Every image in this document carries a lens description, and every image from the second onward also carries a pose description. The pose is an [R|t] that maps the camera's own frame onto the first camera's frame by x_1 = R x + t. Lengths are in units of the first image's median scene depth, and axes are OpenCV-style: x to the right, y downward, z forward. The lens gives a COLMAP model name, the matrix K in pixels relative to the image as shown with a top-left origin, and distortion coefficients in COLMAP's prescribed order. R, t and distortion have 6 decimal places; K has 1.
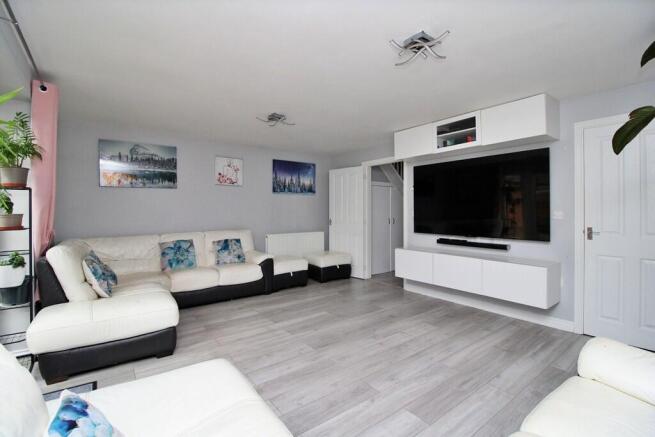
lens RADIAL K [[305.9, 0, 327.9], [0, 305.9, 209.8], [0, 0, 1]] dist [-0.000094, -0.000033]
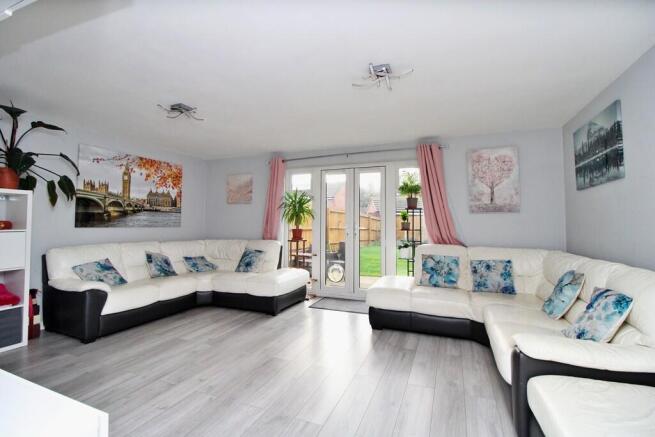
lens RADIAL K [[305.9, 0, 327.9], [0, 305.9, 209.8], [0, 0, 1]] dist [-0.000094, -0.000033]
pose [[-0.856497, -0.026314, -0.515481, 0.340581], [-0.004872, 0.999067, -0.042904, 0.015217], [0.516129, -0.034236, -0.855826, 2.029627]]
